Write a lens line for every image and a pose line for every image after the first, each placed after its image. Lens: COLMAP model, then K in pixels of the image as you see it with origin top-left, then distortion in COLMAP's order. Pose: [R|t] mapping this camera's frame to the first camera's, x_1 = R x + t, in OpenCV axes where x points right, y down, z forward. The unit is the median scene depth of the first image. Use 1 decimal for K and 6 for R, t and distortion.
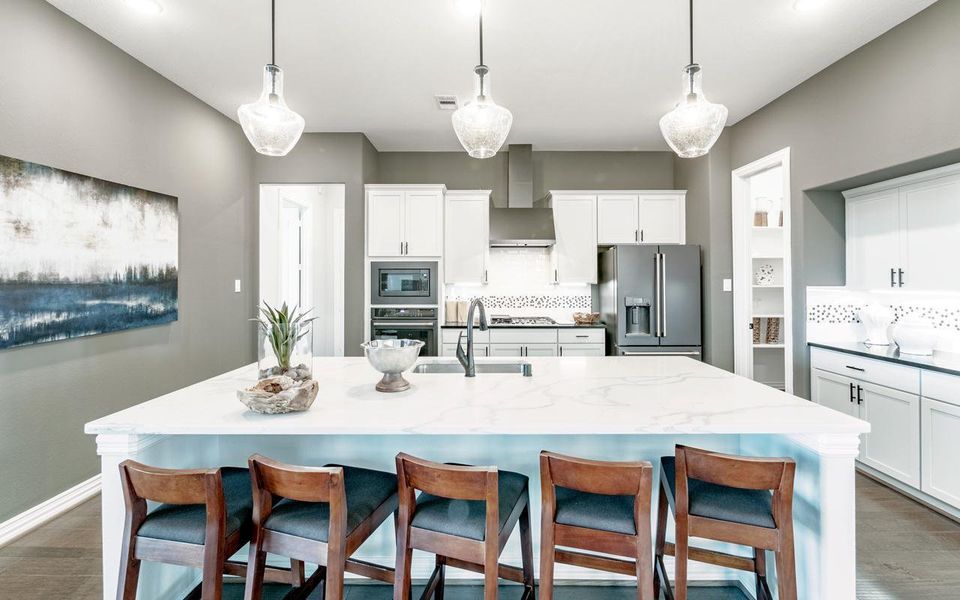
lens RADIAL K [[417.1, 0, 479.5], [0, 417.1, 293.9], [0, 0, 1]] dist [-0.004104, 0.000531]
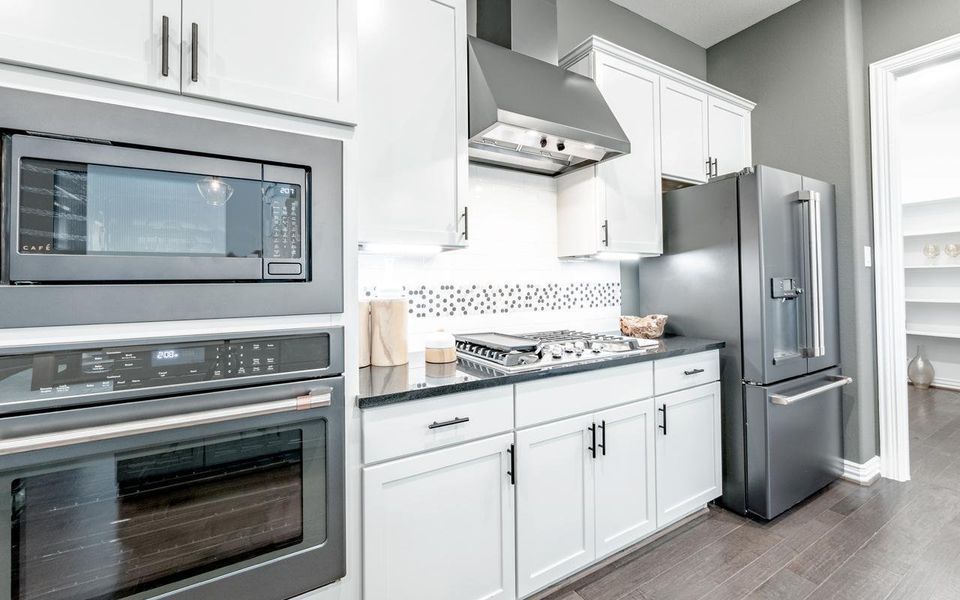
lens RADIAL K [[417.1, 0, 479.7], [0, 417.1, 283.9], [0, 0, 1]] dist [-0.004104, 0.000531]
pose [[0.856349, -0.009507, 0.516310, -0.167381], [0.021319, 0.999629, -0.016953, 0.013540], [-0.515958, 0.025525, 0.856234, 0.783583]]
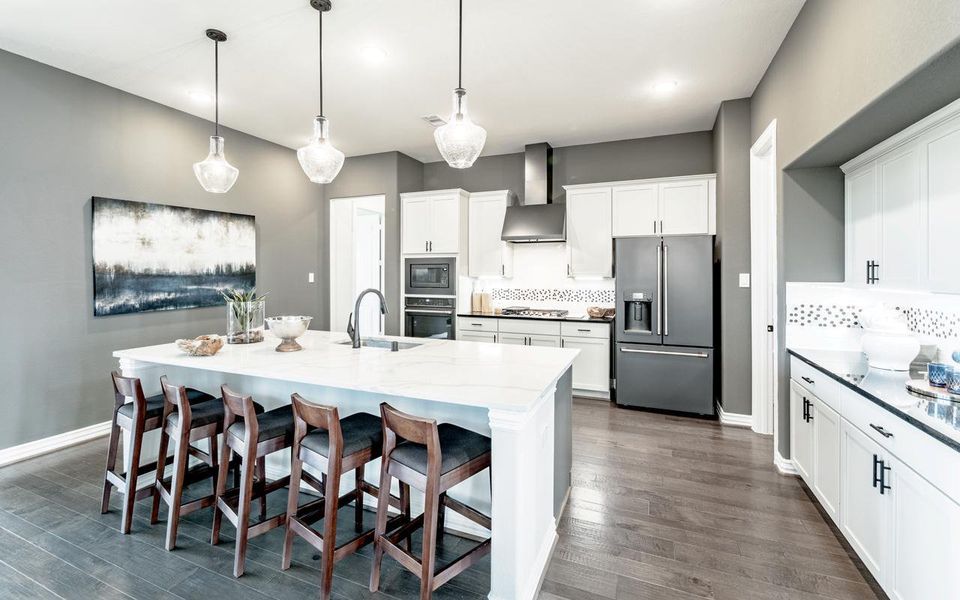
lens RADIAL K [[417.1, 0, 479.1], [0, 417.1, 297.6], [0, 0, 1]] dist [-0.004104, 0.000531]
pose [[0.920518, 0.024608, -0.389924, 0.425289], [-0.015292, 0.999519, 0.026979, 0.000168], [0.390400, -0.018872, 0.920452, -0.020639]]
